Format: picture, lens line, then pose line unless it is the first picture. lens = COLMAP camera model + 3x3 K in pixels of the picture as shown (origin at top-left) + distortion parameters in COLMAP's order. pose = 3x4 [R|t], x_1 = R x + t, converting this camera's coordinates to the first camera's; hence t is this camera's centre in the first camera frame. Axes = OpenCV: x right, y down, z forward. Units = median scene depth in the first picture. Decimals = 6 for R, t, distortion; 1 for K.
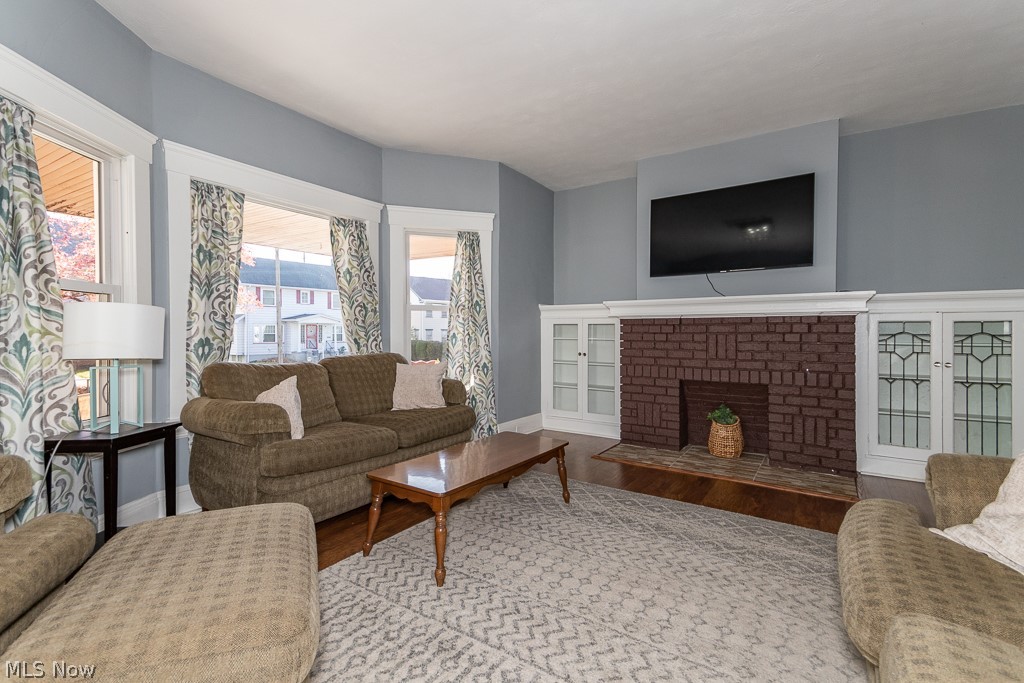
lens RADIAL K [[477.6, 0, 506.1], [0, 477.6, 337.5], [0, 0, 1]] dist [0.049089, -0.000082]
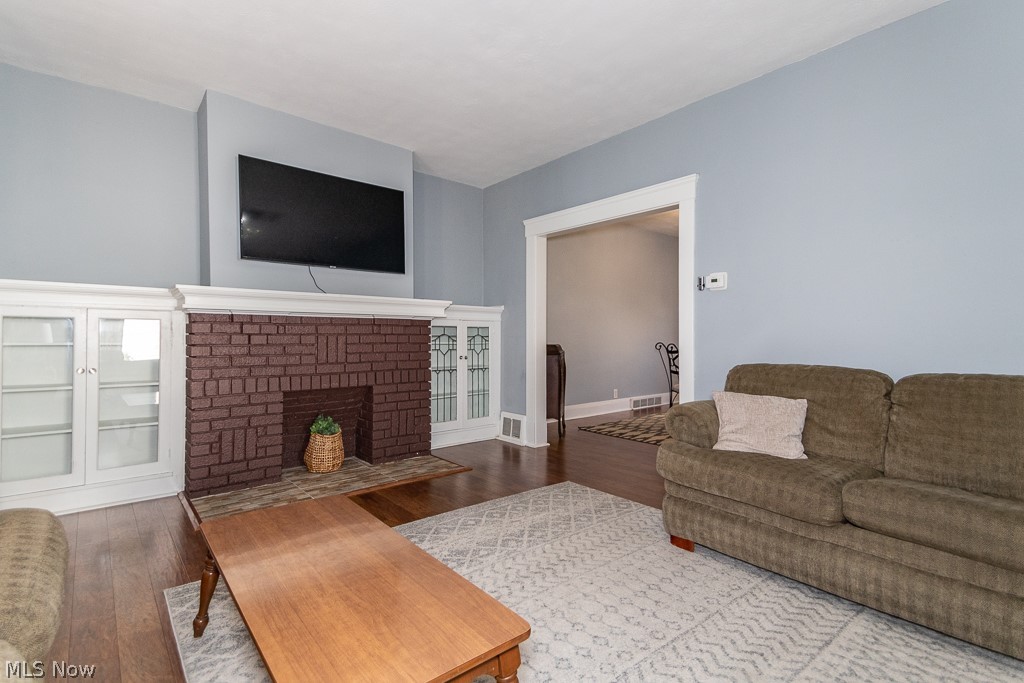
lens RADIAL K [[477.6, 0, 506.1], [0, 477.6, 337.5], [0, 0, 1]] dist [0.049089, -0.000082]
pose [[0.282956, -0.002518, 0.959130, -0.364682], [0.006878, 0.999976, 0.000596, -0.002055], [-0.959108, 0.006429, 0.282967, 0.474281]]
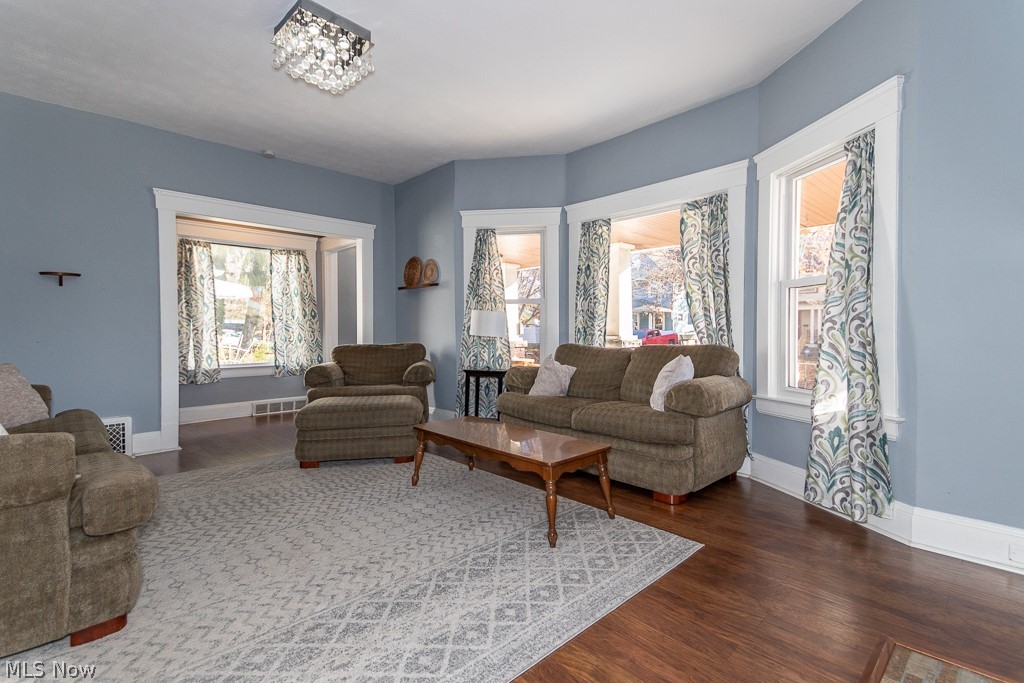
lens RADIAL K [[477.6, 0, 506.1], [0, 477.6, 337.5], [0, 0, 1]] dist [0.049089, -0.000082]
pose [[-0.223527, 0.015651, -0.974572, 0.702013], [-0.003983, 0.999848, 0.016971, 0.007366], [0.974690, 0.007675, -0.223430, 0.889696]]
